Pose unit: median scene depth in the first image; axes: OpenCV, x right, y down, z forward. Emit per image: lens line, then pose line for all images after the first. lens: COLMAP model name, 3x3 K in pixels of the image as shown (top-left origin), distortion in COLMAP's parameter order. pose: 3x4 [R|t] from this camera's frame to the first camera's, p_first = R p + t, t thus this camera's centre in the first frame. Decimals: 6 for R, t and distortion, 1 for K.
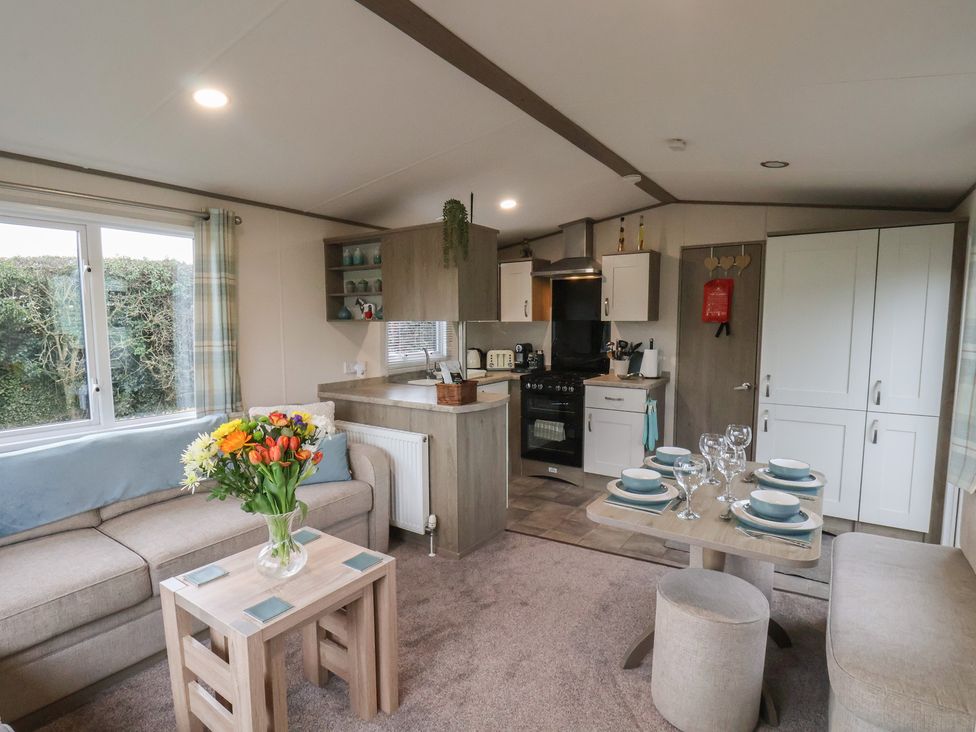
lens RADIAL K [[514.1, 0, 488.0], [0, 514.1, 366.0], [0, 0, 1]] dist [0.001340, -0.013513]
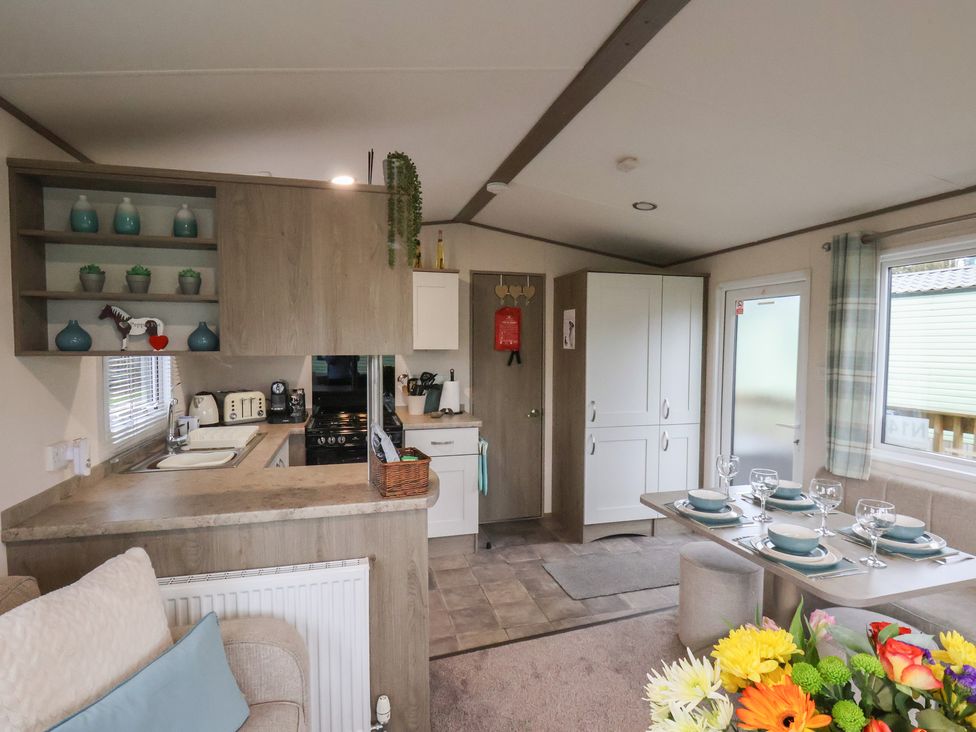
lens RADIAL K [[514.1, 0, 488.0], [0, 514.1, 366.0], [0, 0, 1]] dist [0.001340, -0.013513]
pose [[0.649264, -0.027928, 0.760051, -0.379130], [0.061580, 0.997975, -0.015933, -0.048027], [-0.758066, 0.057149, 0.649669, 0.441316]]
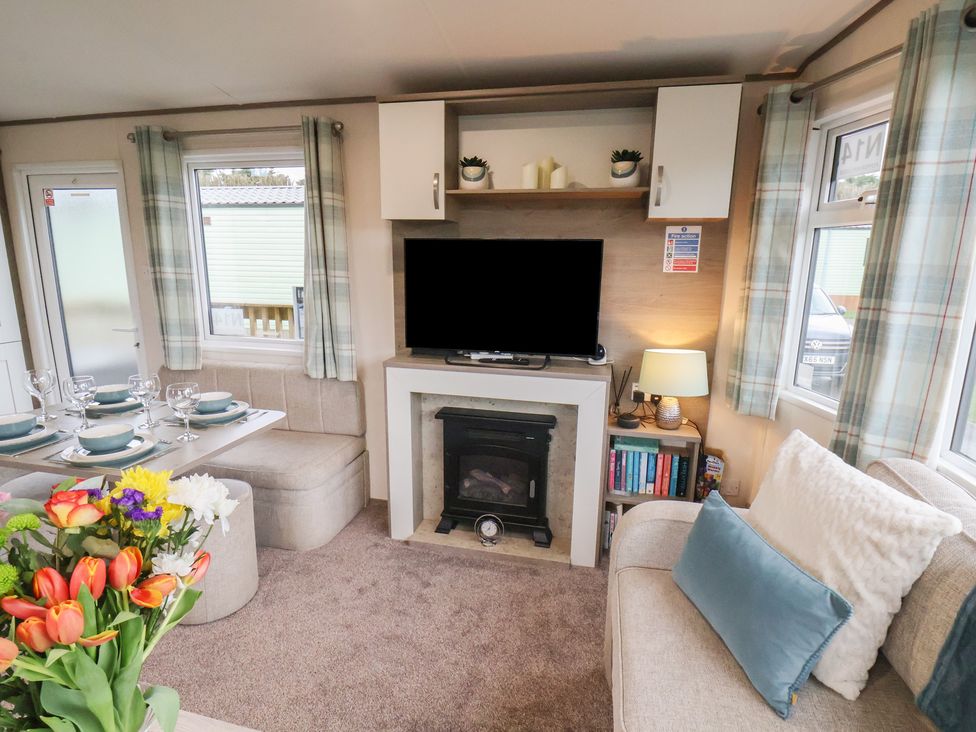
lens RADIAL K [[514.1, 0, 488.0], [0, 514.1, 366.0], [0, 0, 1]] dist [0.001340, -0.013513]
pose [[-0.369772, -0.194351, 0.908568, -0.377486], [0.062681, 0.970432, 0.233094, -0.029512], [-0.927006, 0.143142, -0.346656, 0.377081]]
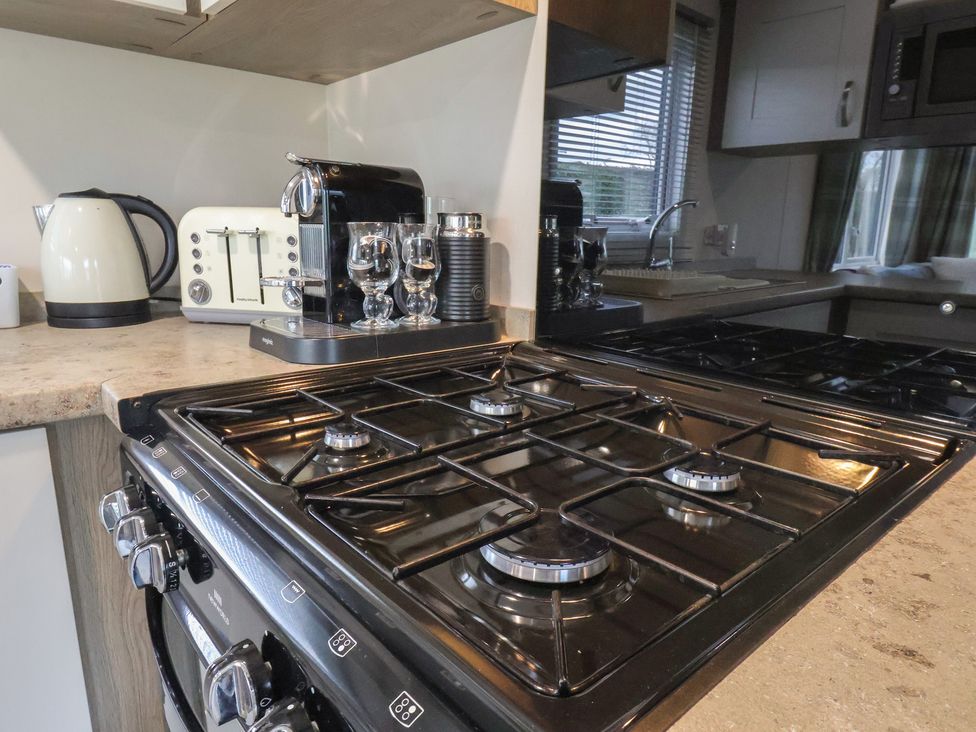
lens RADIAL K [[636.9, 0, 488.0], [0, 636.9, 366.0], [0, 0, 1]] dist [0.004221, 0.001239]
pose [[0.968749, 0.076150, -0.236063, 0.217134], [-0.045510, 0.990120, 0.132635, -0.014017], [0.243831, -0.117747, 0.962643, 1.099141]]
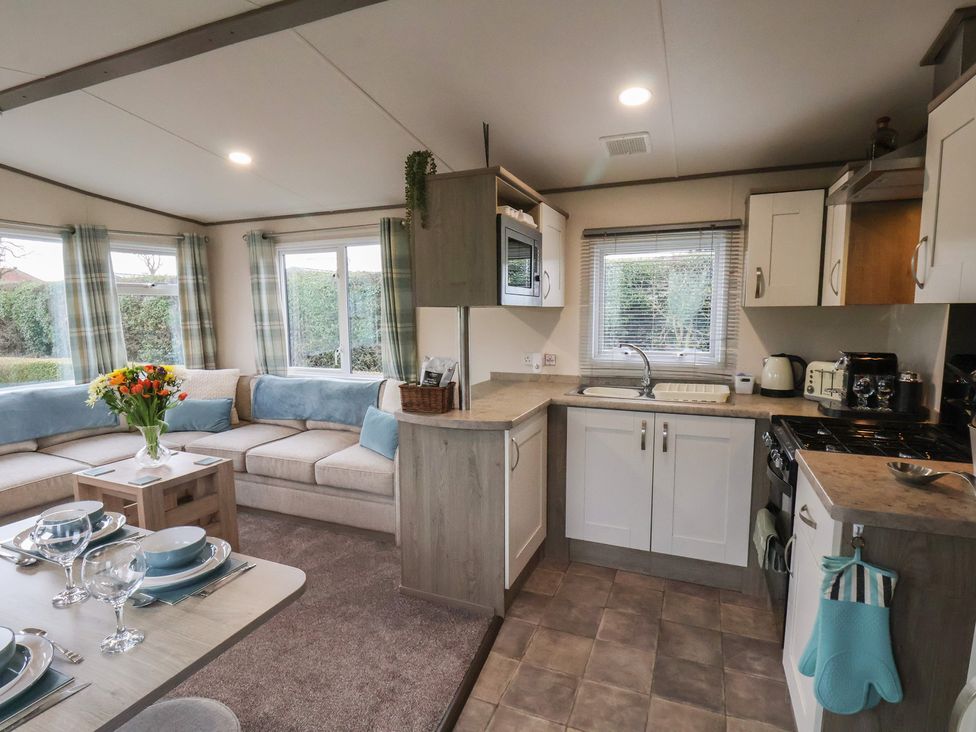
lens RADIAL K [[501.7, 0, 487.7], [0, 501.7, 367.0], [0, 0, 1]] dist [0.000495, -0.012798]
pose [[0.207163, 0.111912, -0.971884, 0.589521], [-0.084433, 0.991774, 0.096204, -0.062776], [0.974656, 0.062130, 0.214907, 0.773546]]
